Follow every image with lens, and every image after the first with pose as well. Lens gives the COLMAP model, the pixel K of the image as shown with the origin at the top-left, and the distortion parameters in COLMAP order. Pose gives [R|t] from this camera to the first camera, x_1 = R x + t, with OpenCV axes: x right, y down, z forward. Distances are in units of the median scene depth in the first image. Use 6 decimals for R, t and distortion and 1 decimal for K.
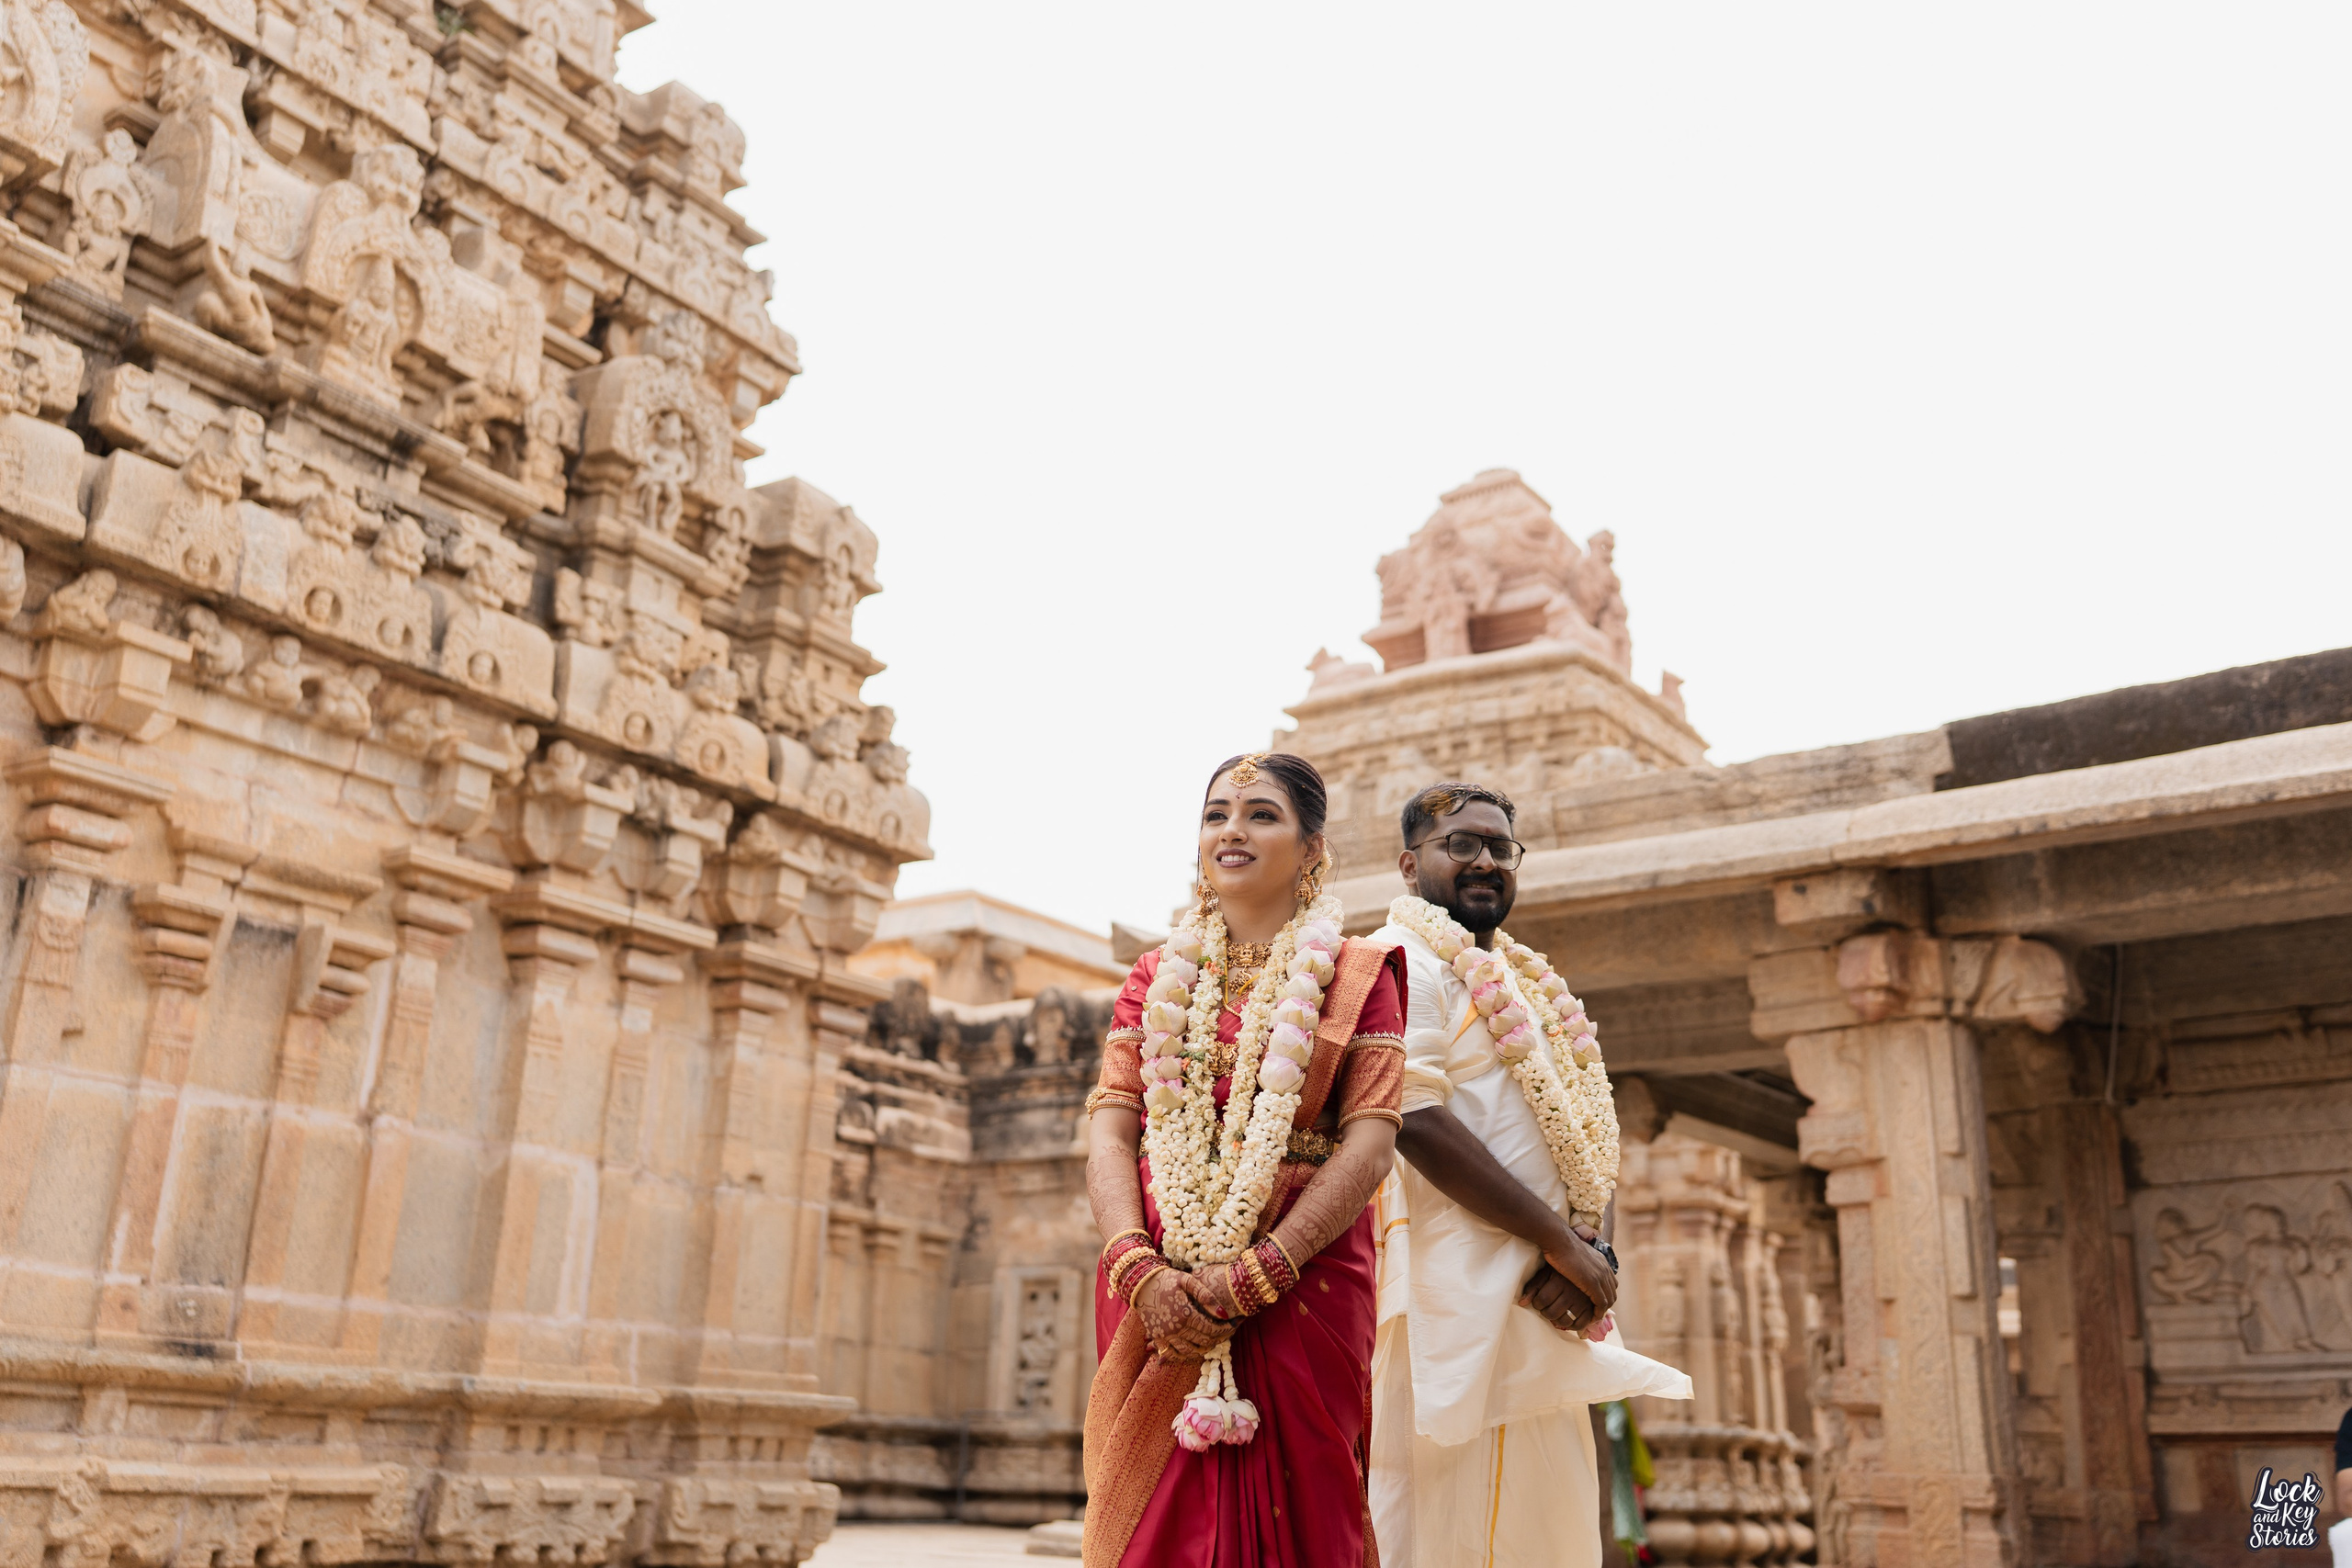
lens RADIAL K [[2179.6, 0, 1168.3], [0, 2179.6, 776.7], [0, 0, 1]] dist [-0.008835, 0.004599]
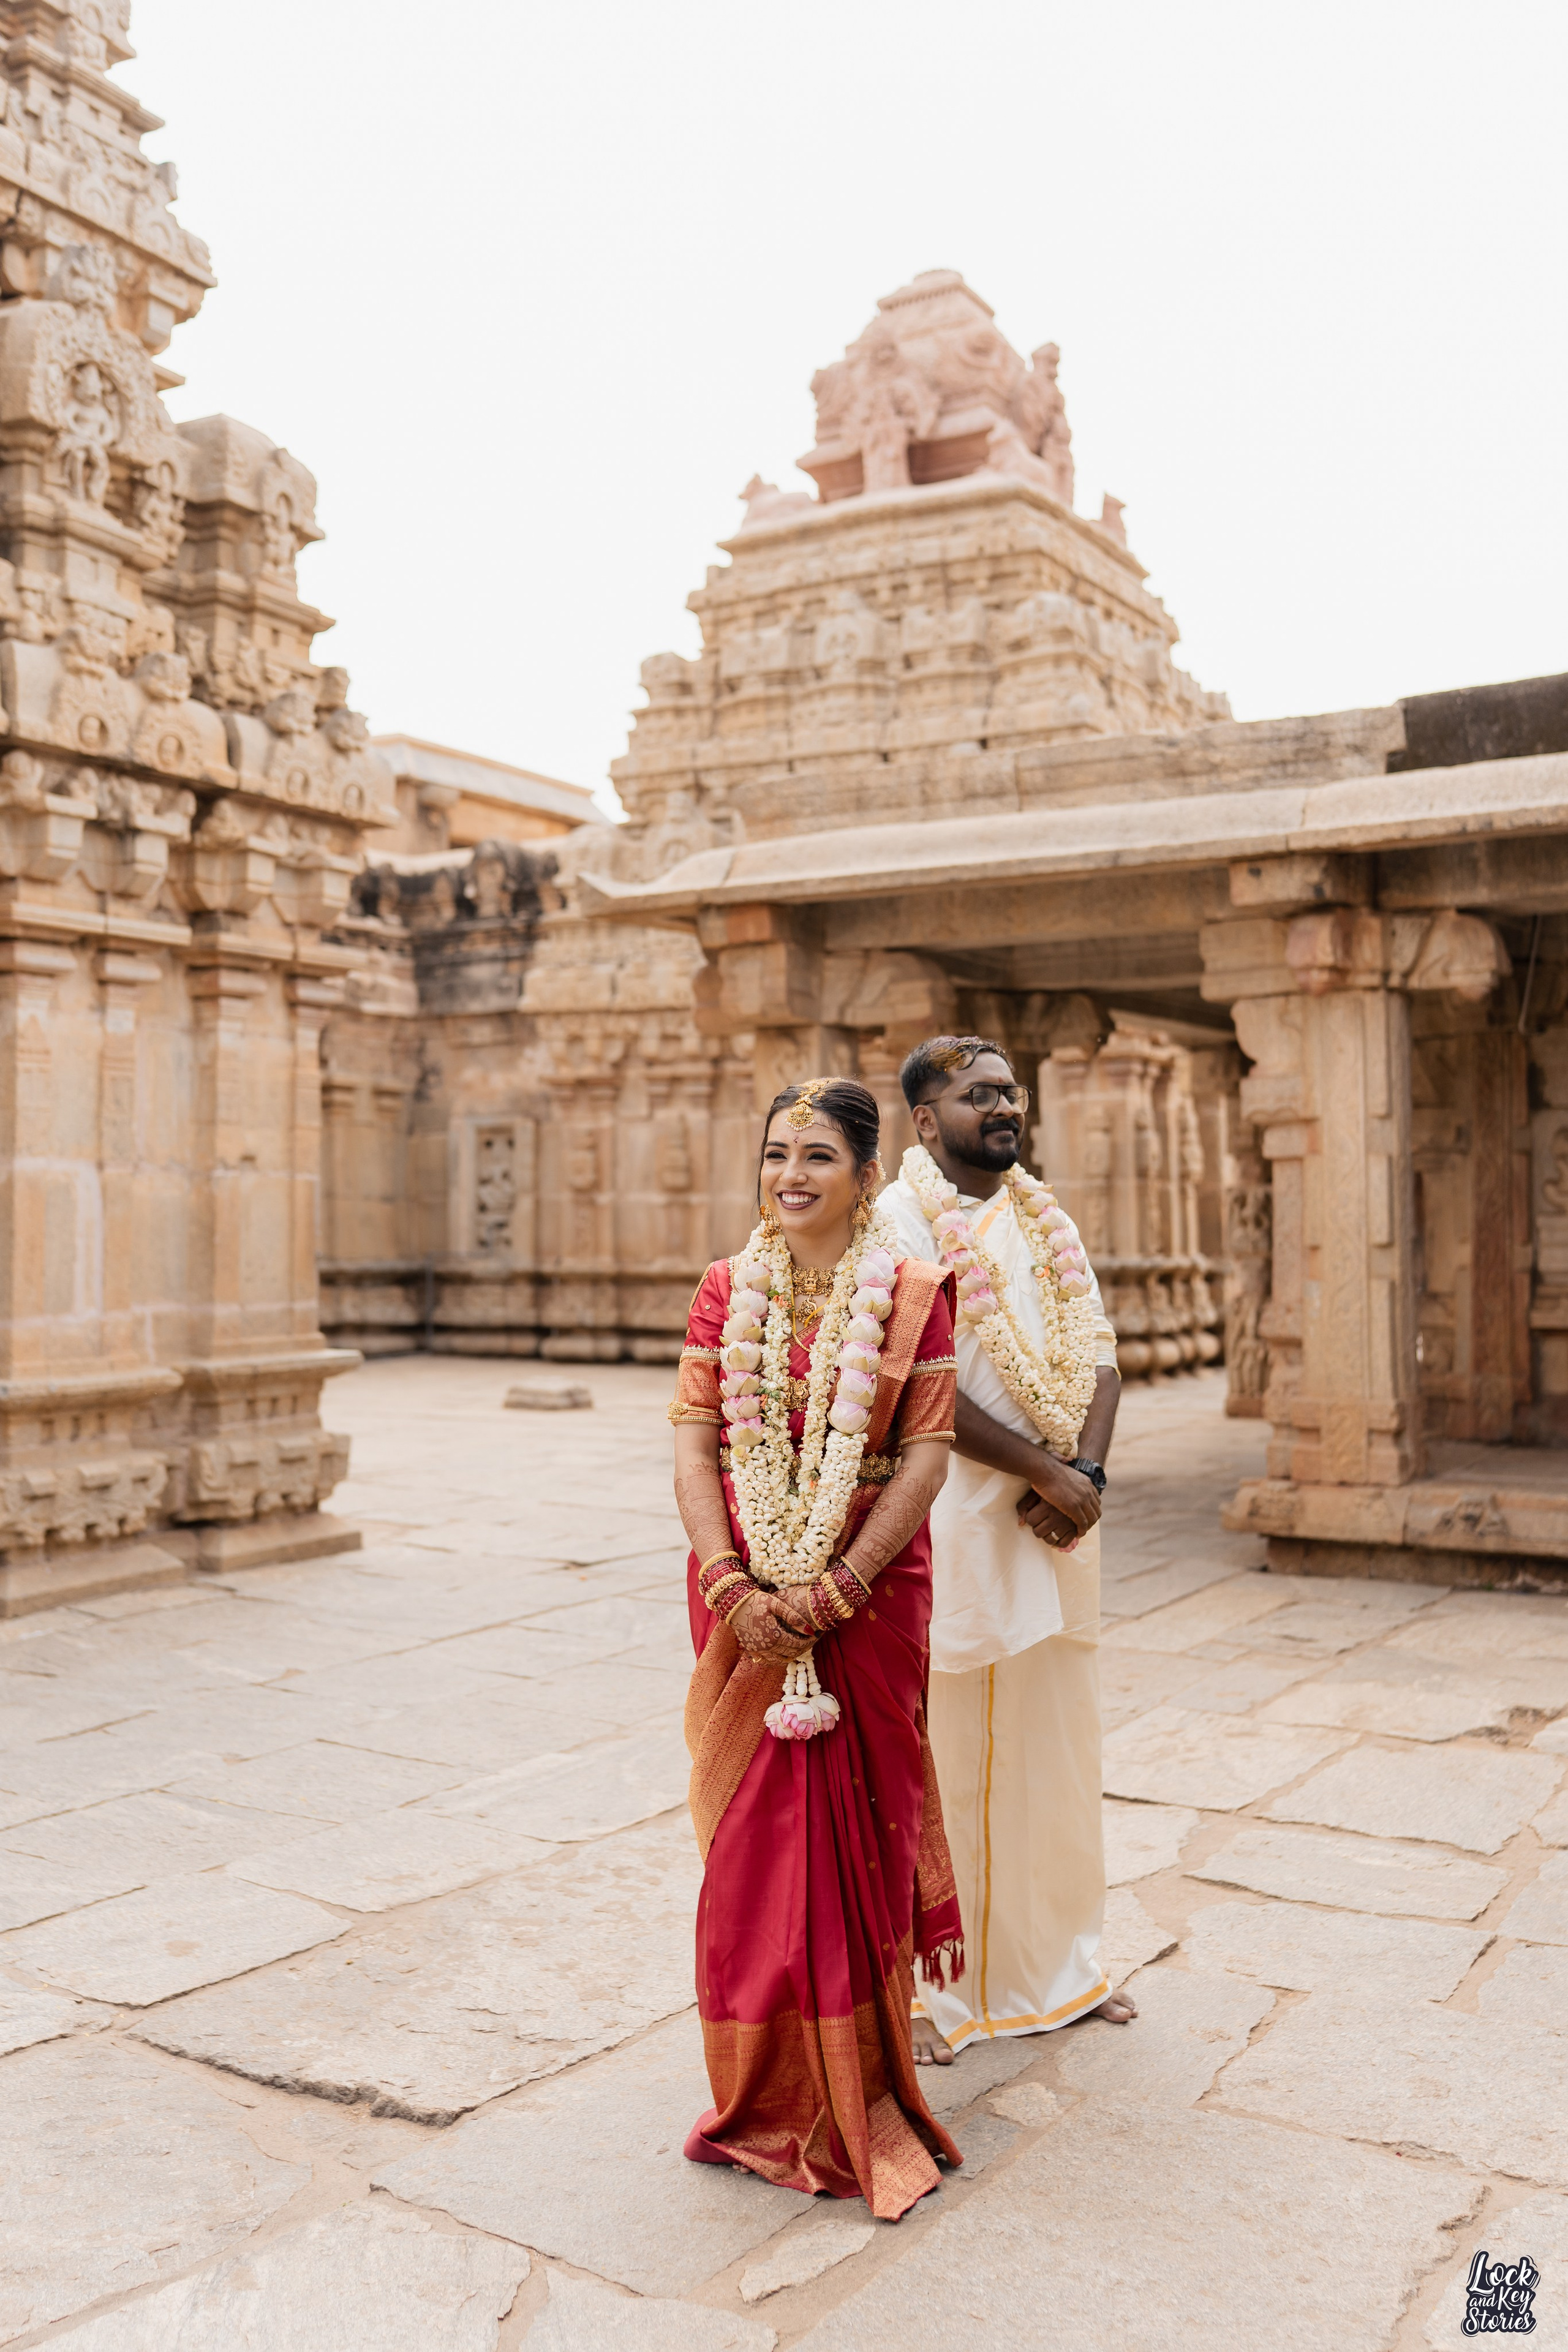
lens RADIAL K [[2179.8, 0, 786.8], [0, 2179.8, 1189.3], [0, 0, 1]] dist [-0.008835, 0.004599]
pose [[0.995640, -0.036613, 0.085797, -0.025041], [0.009806, 0.955738, 0.294054, -0.104410], [-0.092765, -0.291931, 0.951930, -0.011384]]
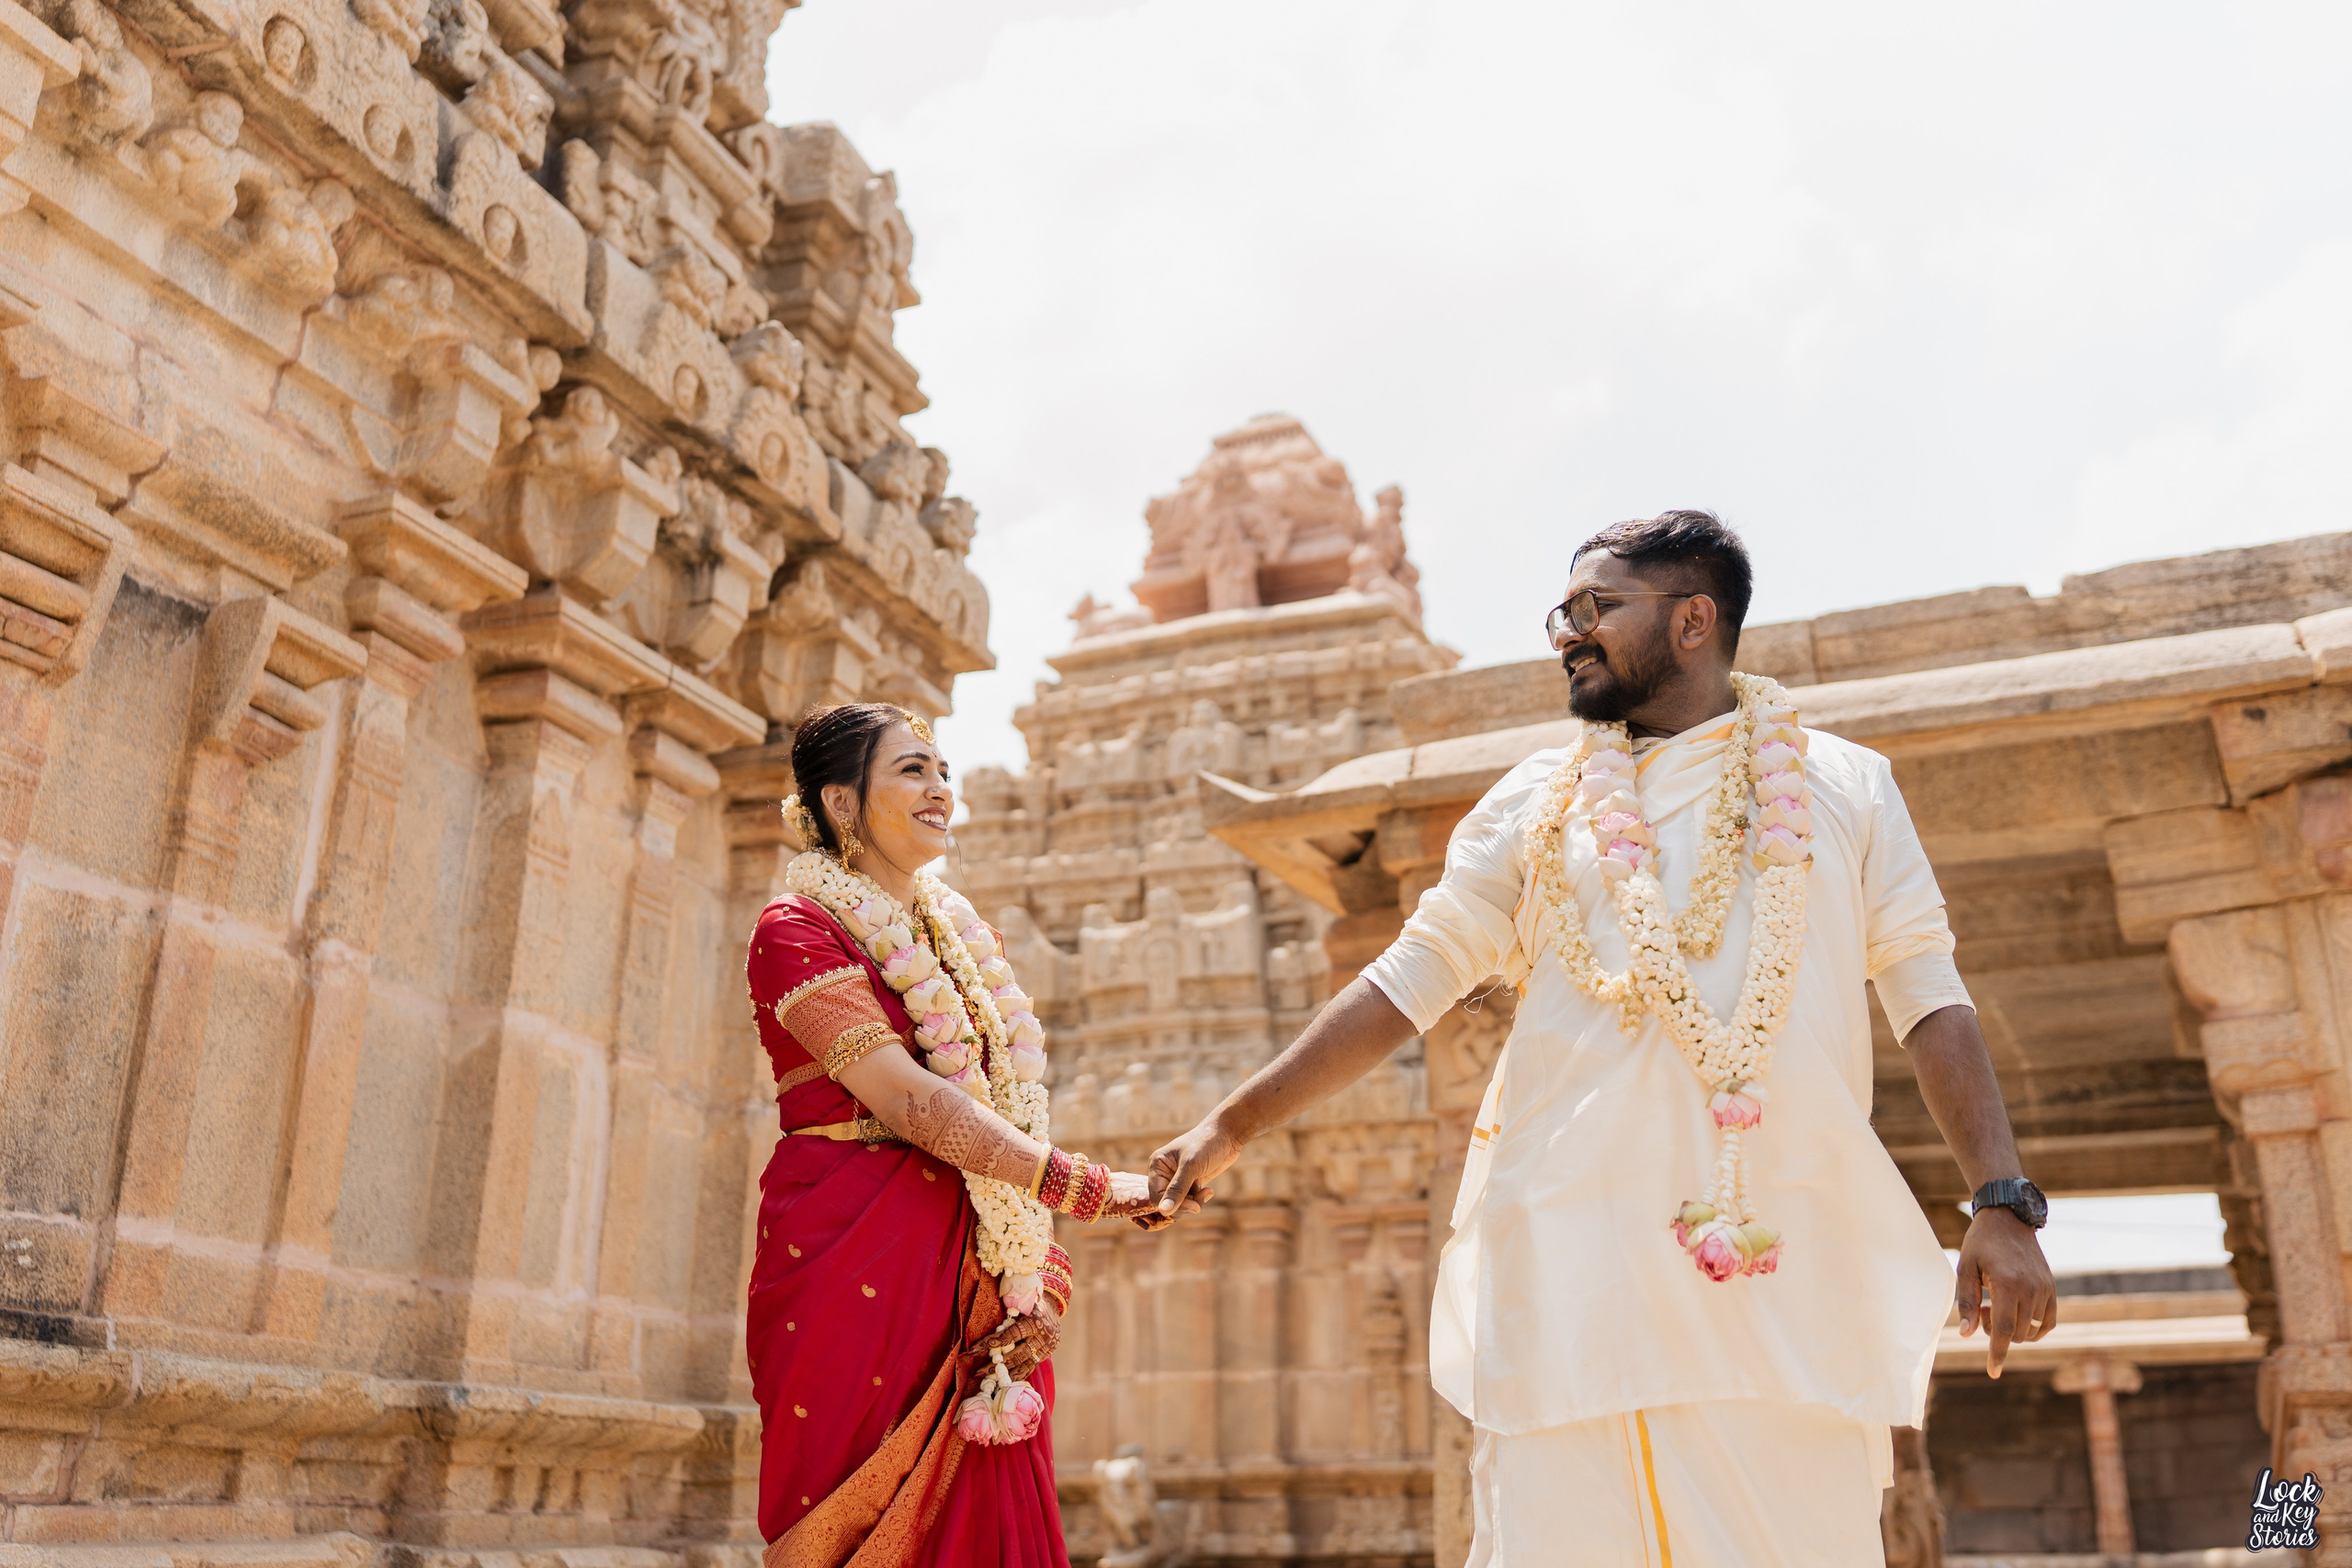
lens RADIAL K [[2179.6, 0, 1168.3], [0, 2179.6, 776.7], [0, 0, 1]] dist [-0.008835, 0.004599]
pose [[0.974925, 0.042053, 0.218525, -0.231158], [-0.036627, 0.998913, -0.028825, 0.102856], [-0.219499, 0.020098, 0.975406, 0.319735]]
